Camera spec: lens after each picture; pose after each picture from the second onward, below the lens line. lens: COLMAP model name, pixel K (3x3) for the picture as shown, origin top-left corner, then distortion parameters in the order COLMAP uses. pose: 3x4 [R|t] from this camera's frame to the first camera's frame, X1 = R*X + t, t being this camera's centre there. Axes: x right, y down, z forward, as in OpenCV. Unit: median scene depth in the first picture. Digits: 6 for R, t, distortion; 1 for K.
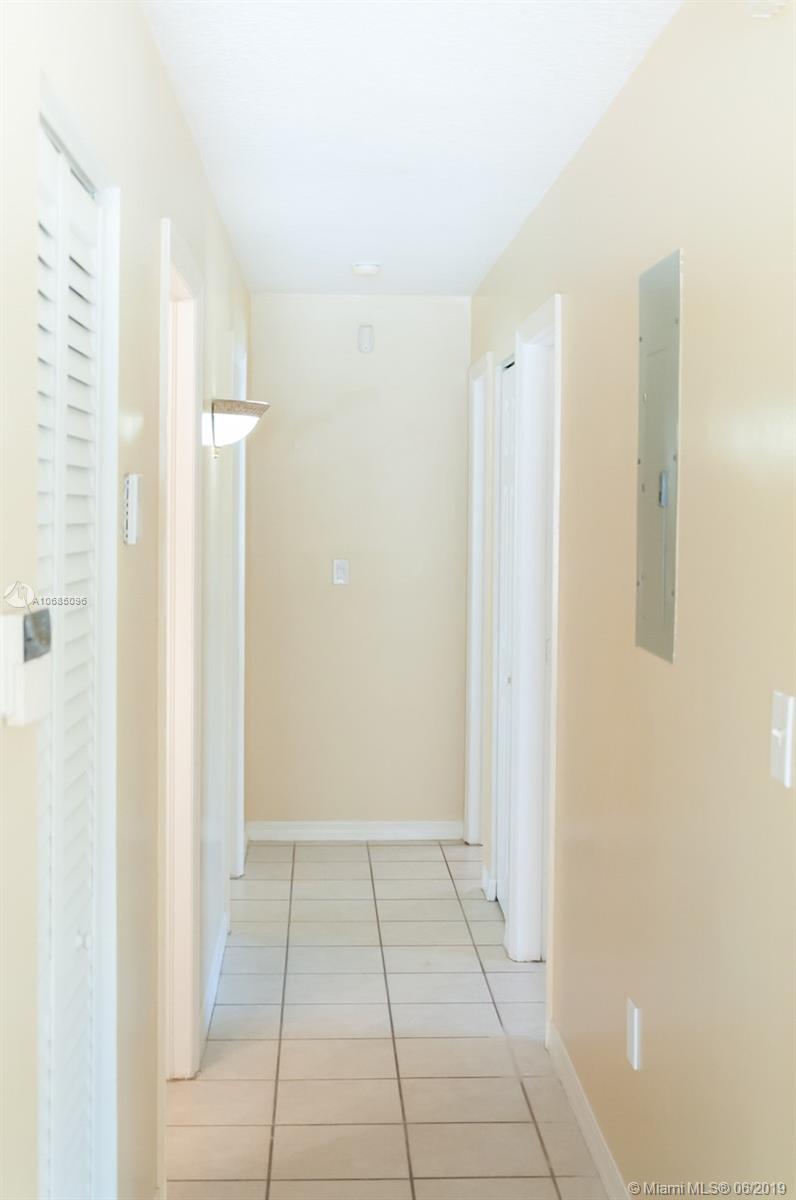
lens RADIAL K [[1545.8, 0, 398.7], [0, 1545.8, 603.1], [0, 0, 1]] dist [0.021605, 0.000000]
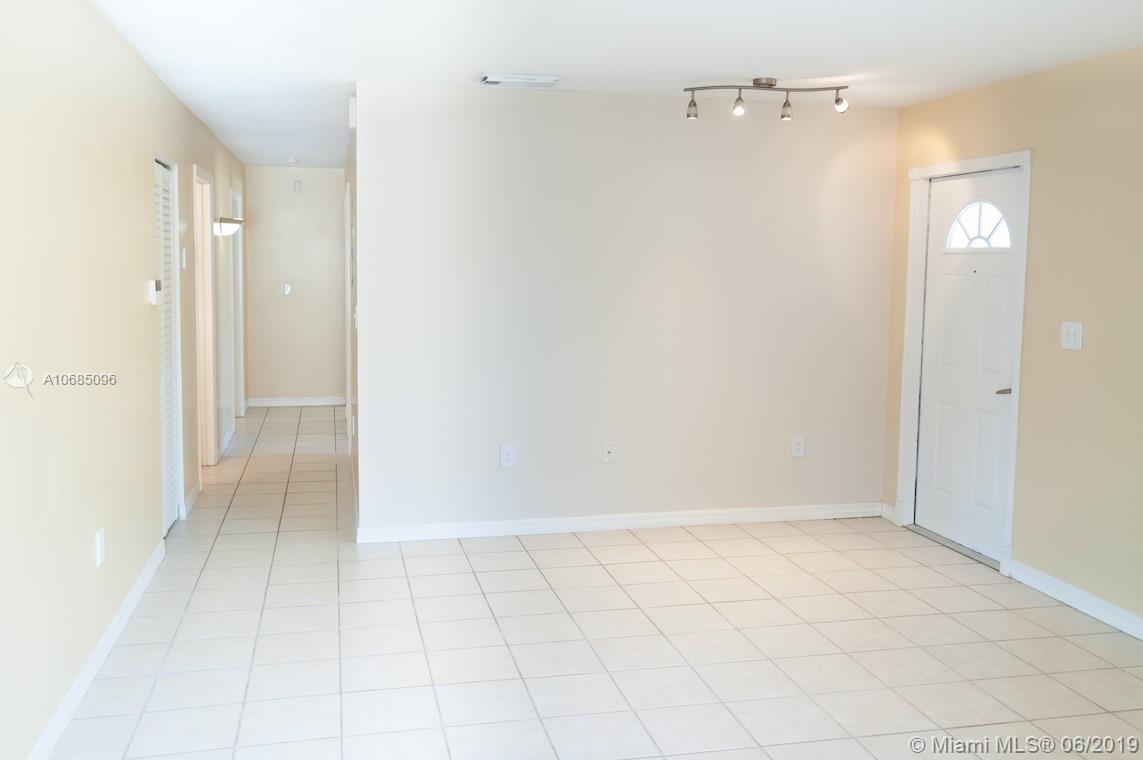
lens RADIAL K [[1052.7, 0, 571.8], [0, 1052.7, 372.1], [0, 0, 1]] dist [0.021108, 0.000000]
pose [[0.987099, -0.012369, 0.159631, 0.190751], [0.006019, 0.999174, 0.040200, 0.065035], [-0.159997, -0.038721, 0.986358, -0.924830]]
